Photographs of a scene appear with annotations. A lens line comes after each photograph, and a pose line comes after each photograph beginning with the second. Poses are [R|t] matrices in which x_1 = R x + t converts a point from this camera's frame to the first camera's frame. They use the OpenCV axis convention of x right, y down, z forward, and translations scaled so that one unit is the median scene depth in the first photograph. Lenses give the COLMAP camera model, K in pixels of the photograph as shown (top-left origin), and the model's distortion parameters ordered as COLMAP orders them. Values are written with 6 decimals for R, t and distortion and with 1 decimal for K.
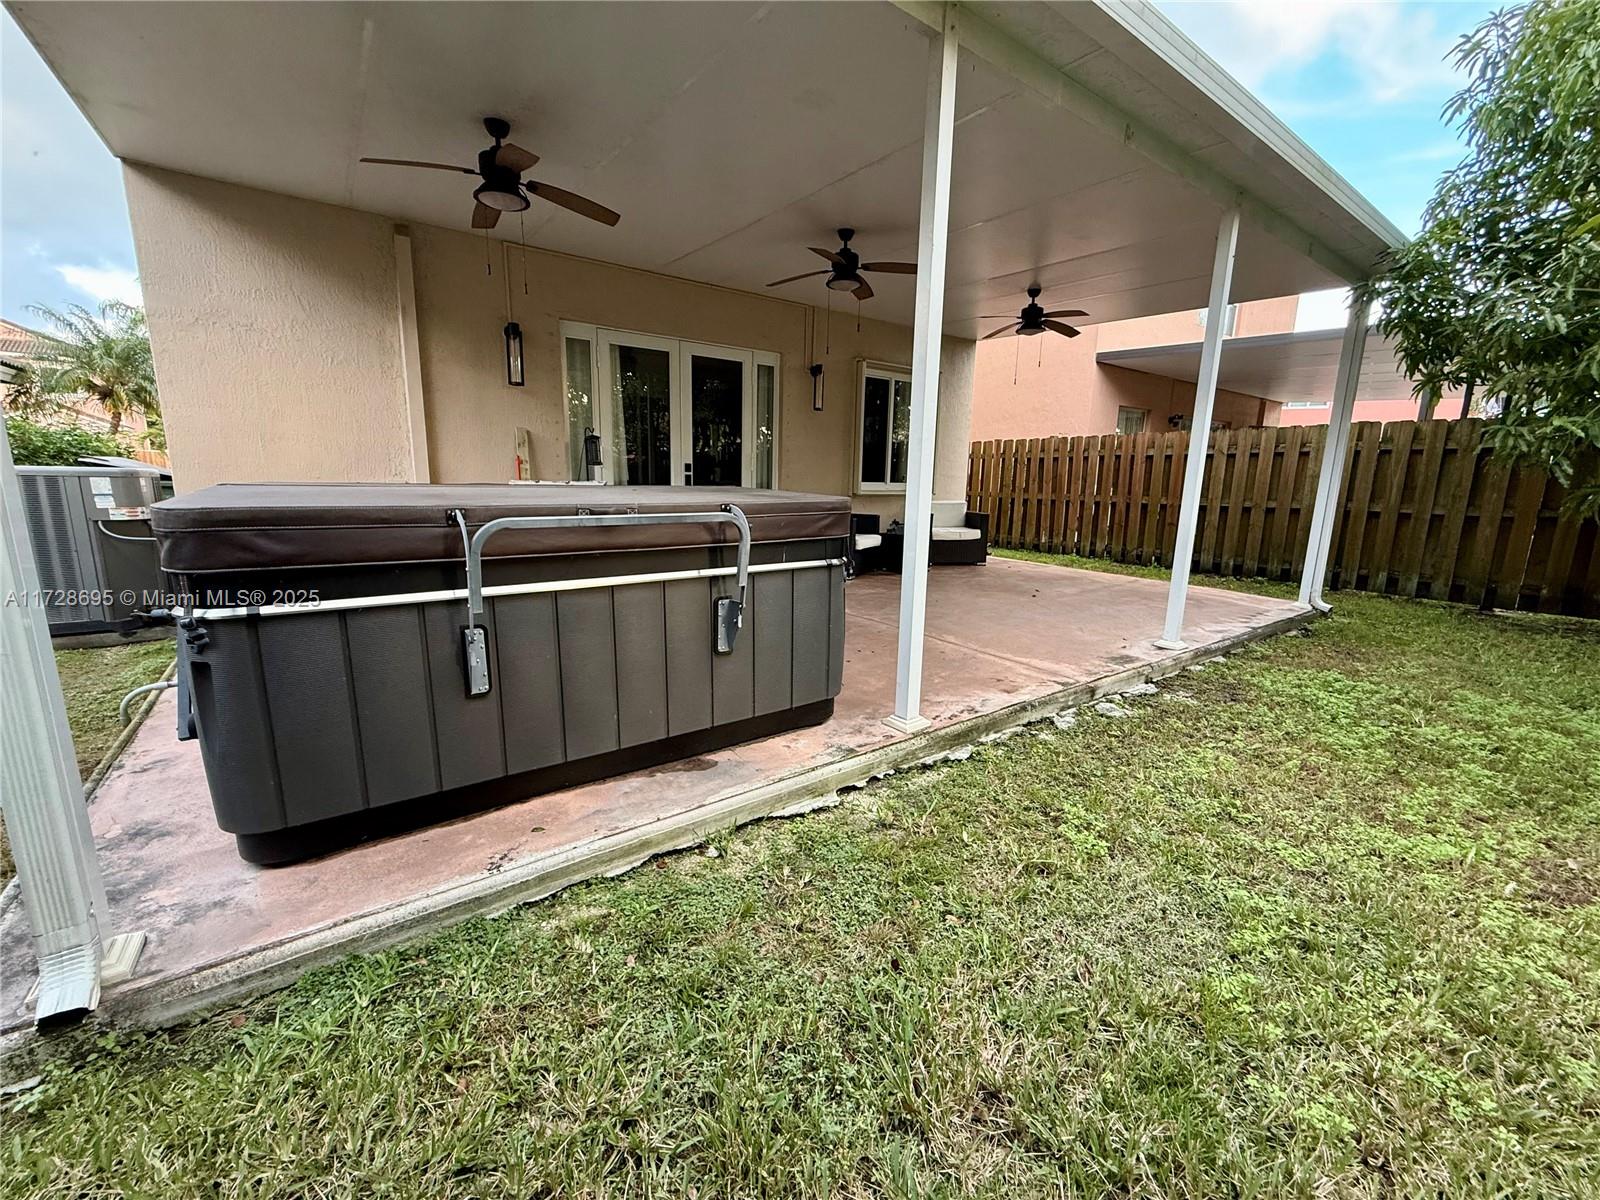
lens RADIAL K [[643.0, 0, 798.5], [0, 643.0, 600.2], [0, 0, 1]] dist [-0.000344, -0.000351]
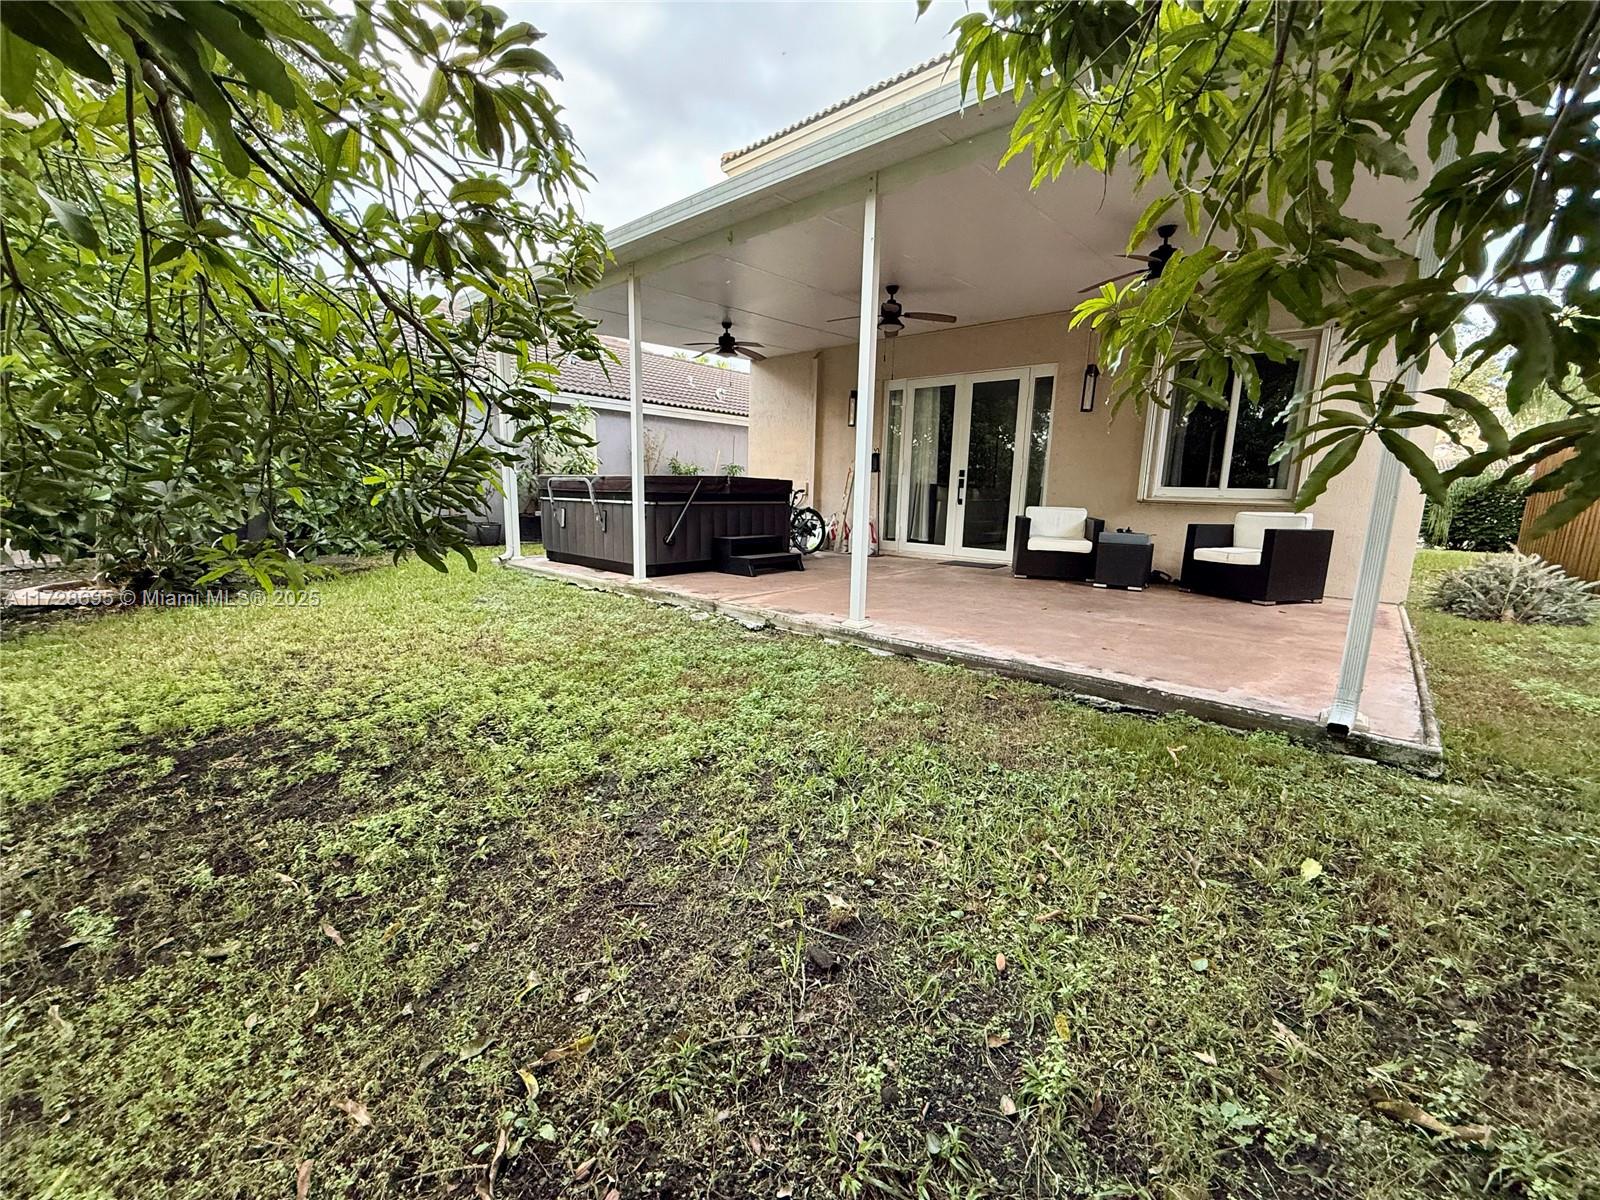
lens RADIAL K [[643.0, 0, 798.7], [0, 643.0, 599.0], [0, 0, 1]] dist [-0.000344, -0.000351]
pose [[0.209217, 0.161016, -0.964522, 1.012735], [-0.202424, 0.972117, 0.118376, -0.050954], [0.956688, 0.170477, 0.235976, 0.440444]]
